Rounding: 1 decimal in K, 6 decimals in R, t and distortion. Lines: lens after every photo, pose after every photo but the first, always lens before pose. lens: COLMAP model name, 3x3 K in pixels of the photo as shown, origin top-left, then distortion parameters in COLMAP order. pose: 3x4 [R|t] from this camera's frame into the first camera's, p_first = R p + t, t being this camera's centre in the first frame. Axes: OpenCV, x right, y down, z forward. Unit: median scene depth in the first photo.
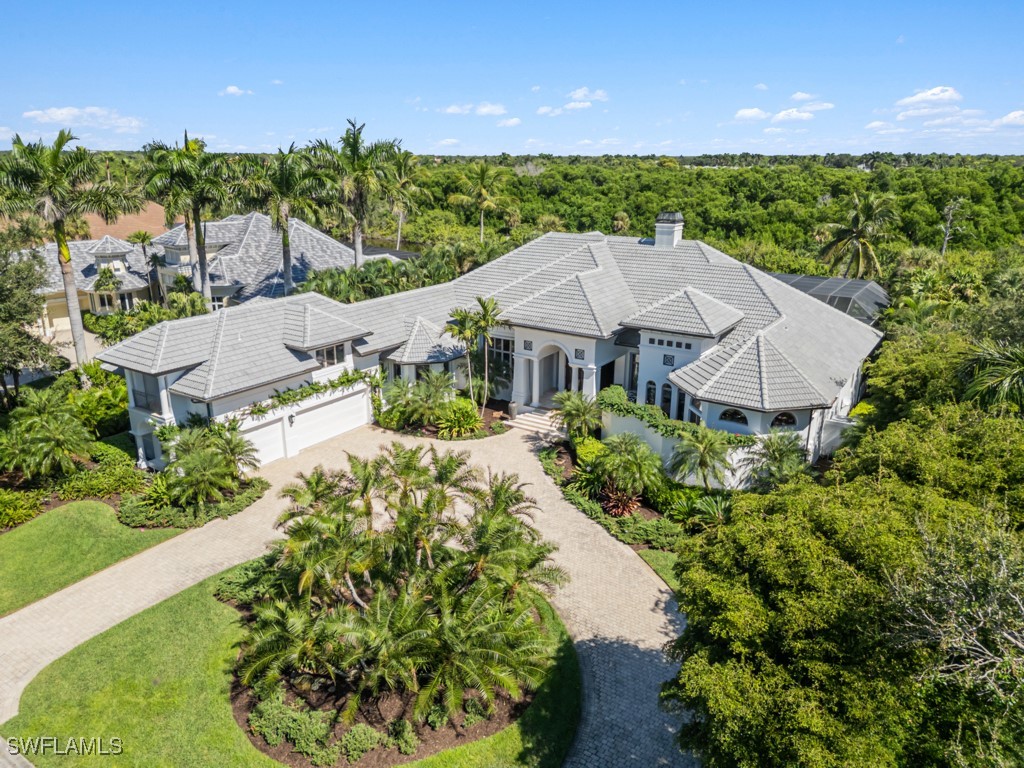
lens RADIAL K [[716.5, 0, 510.2], [0, 716.5, 380.2], [0, 0, 1]] dist [0.055316, -0.050640]
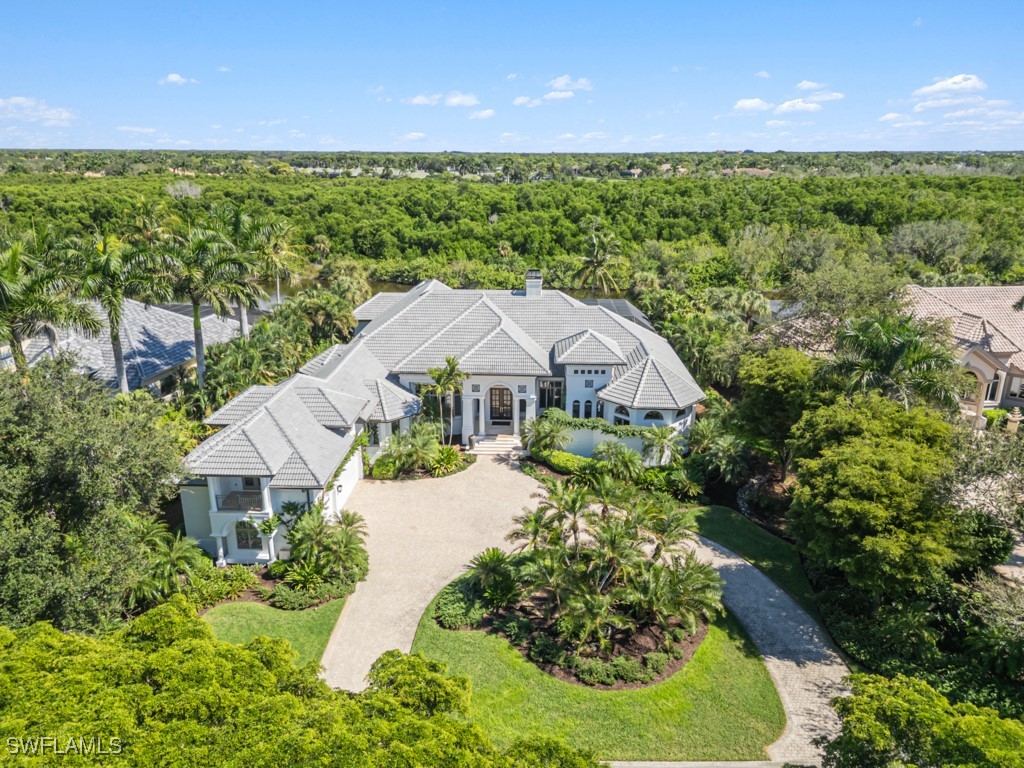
lens RADIAL K [[716.5, 0, 510.2], [0, 716.5, 380.2], [0, 0, 1]] dist [0.055316, -0.050640]
pose [[0.852408, -0.158467, 0.498286, -0.495531], [0.154883, 0.986725, 0.048847, -0.104030], [-0.499412, 0.035538, 0.865636, -0.105021]]
